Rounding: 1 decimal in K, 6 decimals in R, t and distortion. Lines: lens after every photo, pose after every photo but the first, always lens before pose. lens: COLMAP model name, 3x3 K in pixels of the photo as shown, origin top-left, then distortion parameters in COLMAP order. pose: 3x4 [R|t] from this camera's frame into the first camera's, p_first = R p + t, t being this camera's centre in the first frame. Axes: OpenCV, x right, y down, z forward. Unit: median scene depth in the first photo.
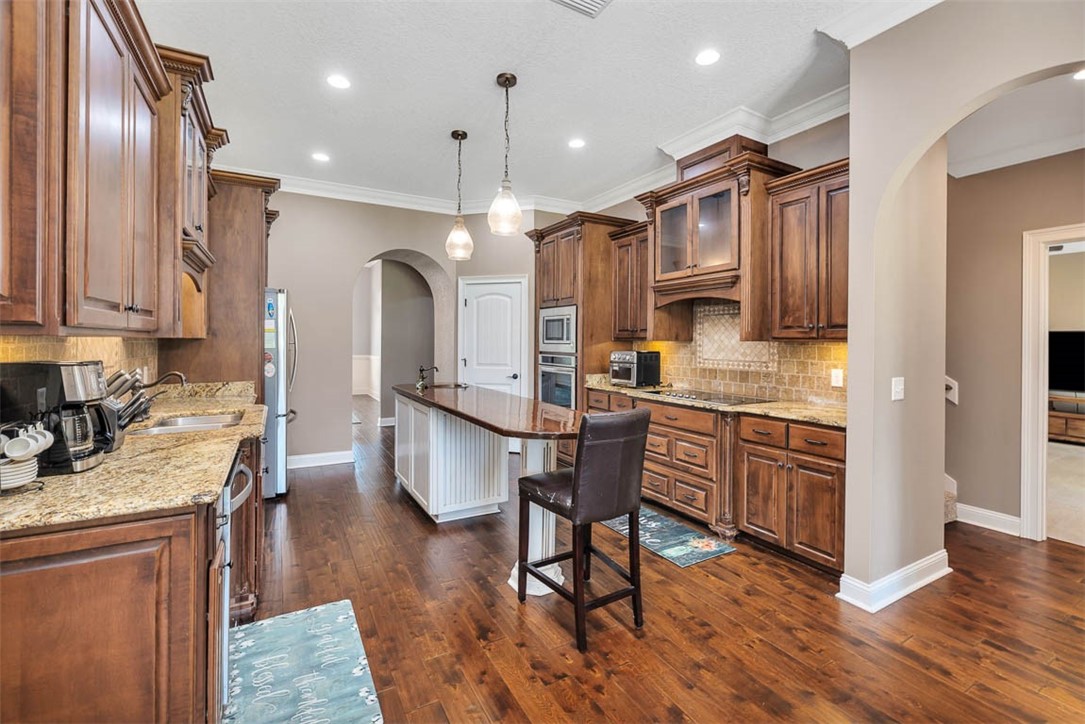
lens RADIAL K [[466.4, 0, 544.2], [0, 466.4, 341.1], [0, 0, 1]] dist [0.002461, 0.000250]
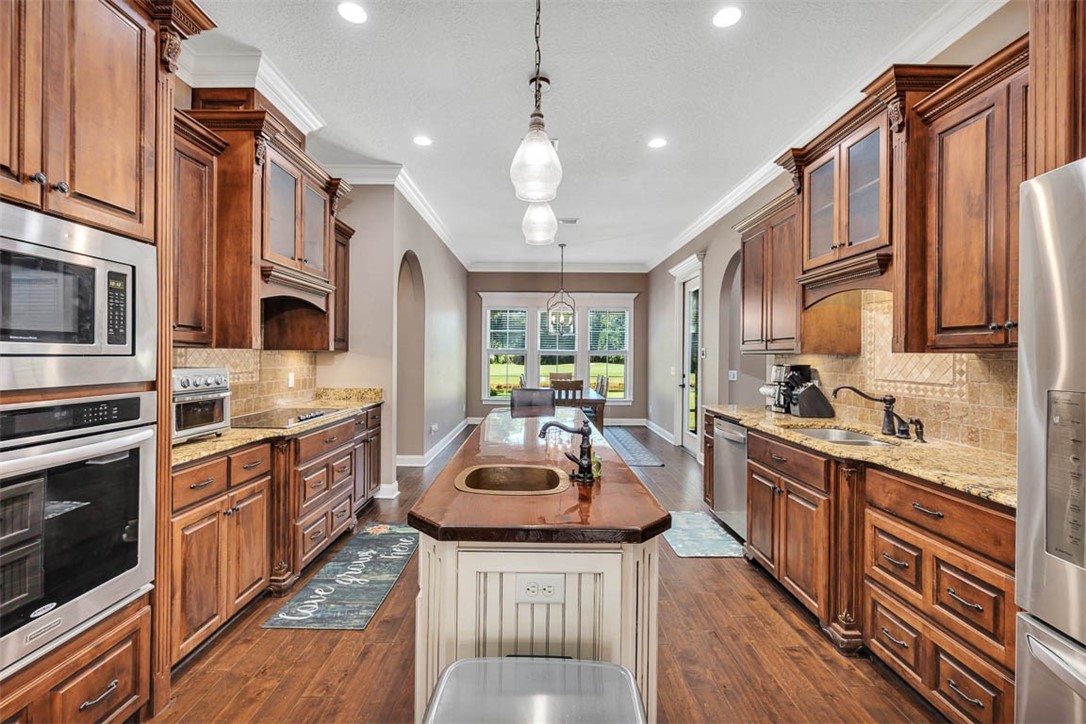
lens RADIAL K [[466.9, 0, 542.6], [0, 466.9, 356.0], [0, 0, 1]] dist [0.002461, 0.000250]
pose [[-0.869012, -0.008658, 0.494715, -0.535688], [-0.007568, 0.999963, 0.004208, 0.005699], [-0.494733, -0.000087, -0.869045, 1.708436]]
